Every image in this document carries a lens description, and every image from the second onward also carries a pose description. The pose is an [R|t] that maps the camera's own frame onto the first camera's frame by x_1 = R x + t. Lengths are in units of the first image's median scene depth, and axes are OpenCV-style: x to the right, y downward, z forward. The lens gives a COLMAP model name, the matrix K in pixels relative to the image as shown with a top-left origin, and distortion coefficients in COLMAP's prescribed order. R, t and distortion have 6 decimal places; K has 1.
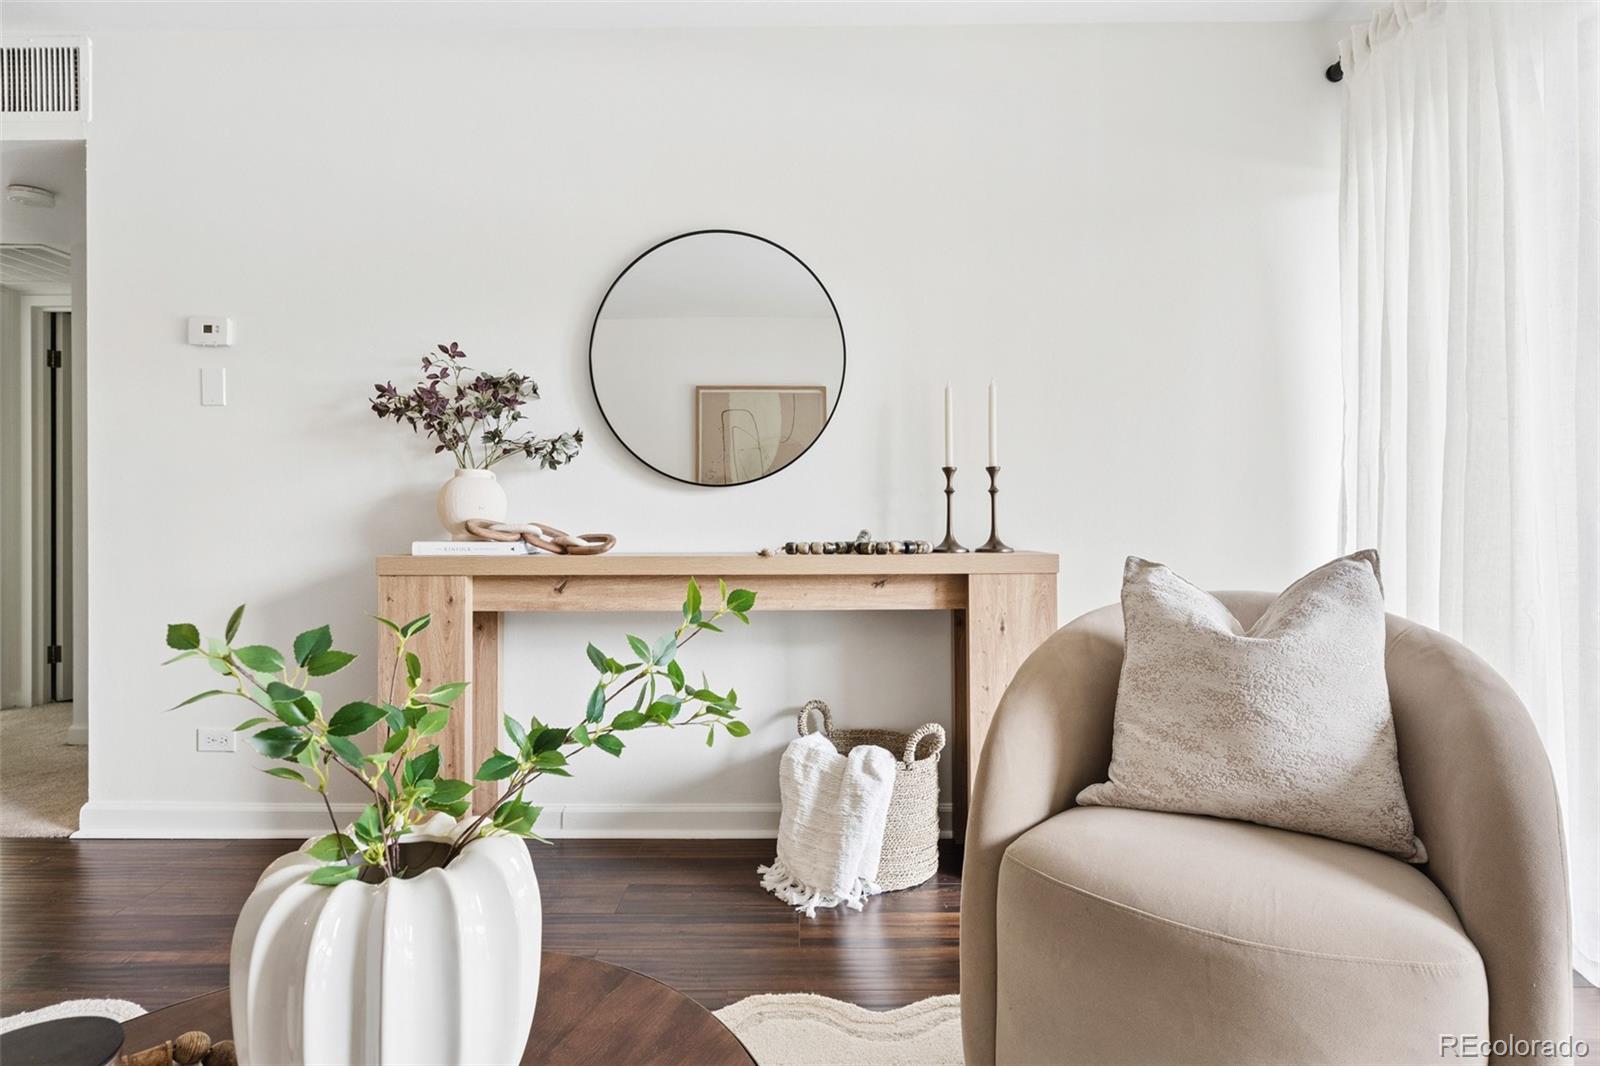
lens RADIAL K [[869.0, 0, 799.2], [0, 869.0, 517.3], [0, 0, 1]] dist [-0.000602, 0.000228]
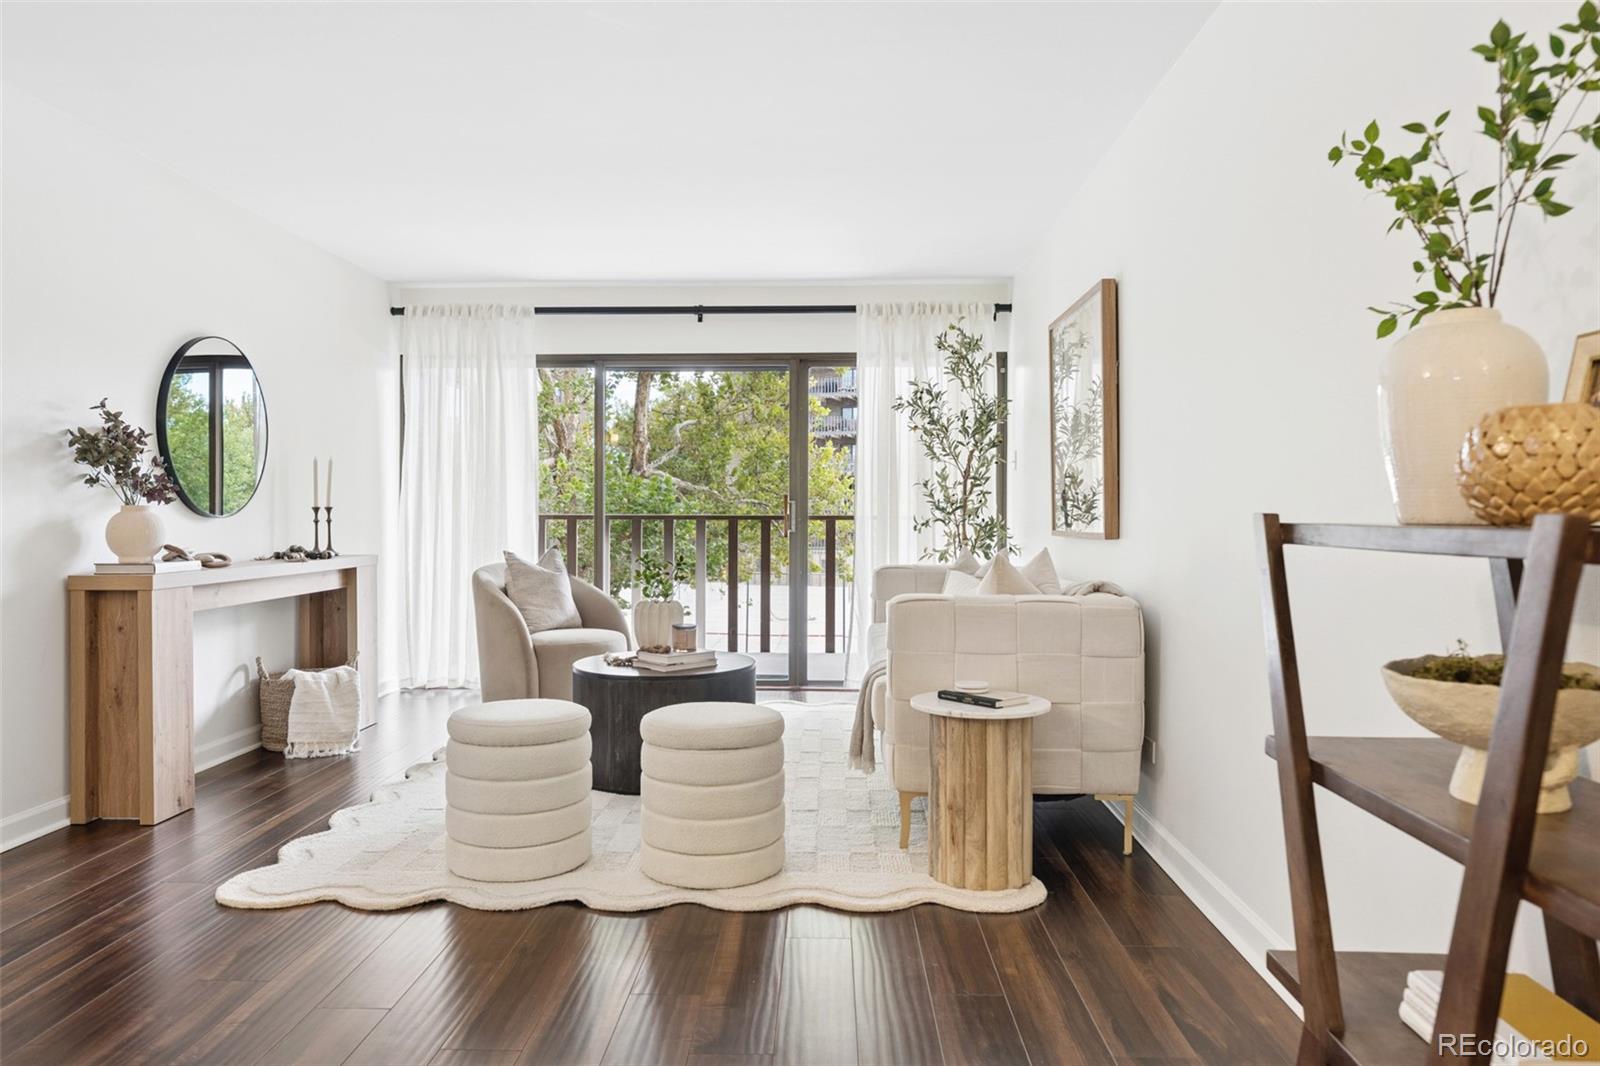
lens RADIAL K [[1102.3, 0, 794.8], [0, 1102.3, 522.7], [0, 0, 1]] dist [0.003031, -0.004043]
pose [[0.045136, -0.008255, 0.998947, -2.007954], [0.006500, 0.999947, 0.007969, -0.039425], [-0.998960, 0.006133, 0.045188, -0.031085]]
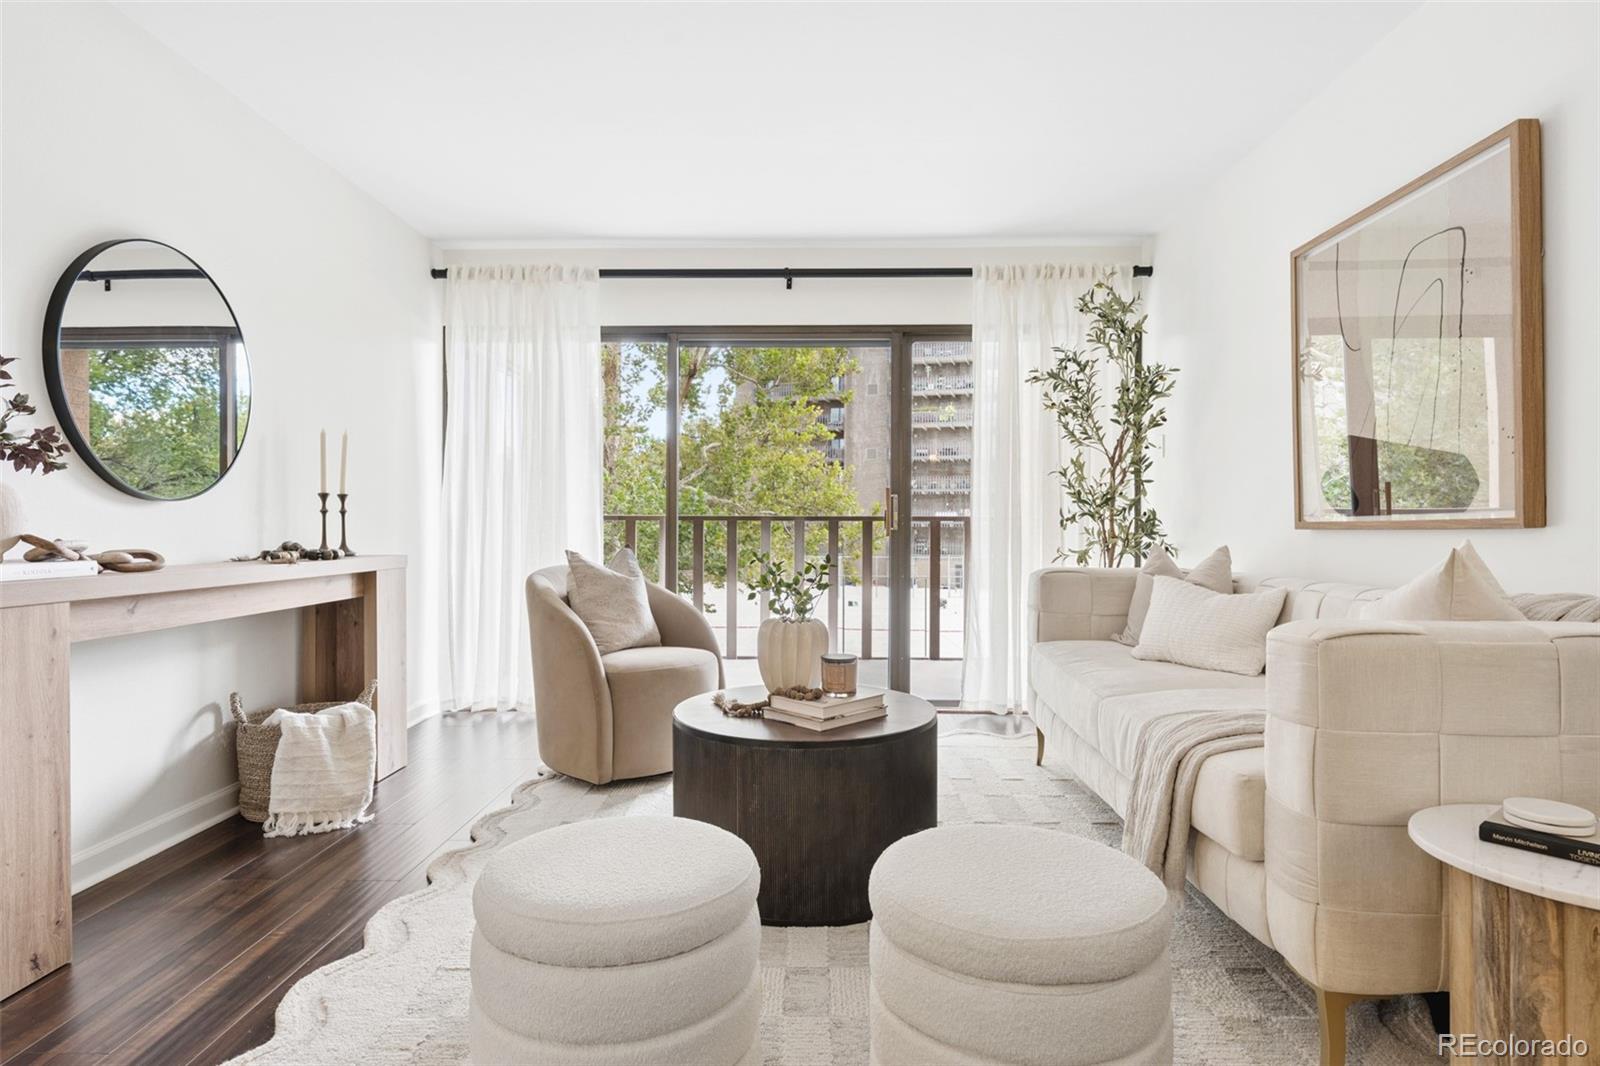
lens RADIAL K [[869.0, 0, 795.0], [0, 869.0, 531.7], [0, 0, 1]] dist [-0.000602, 0.000228]
pose [[0.029670, -0.004711, 0.999549, -1.163351], [0.005502, 0.999975, 0.004549, -0.001116], [-0.999545, 0.005365, 0.029695, 0.257733]]
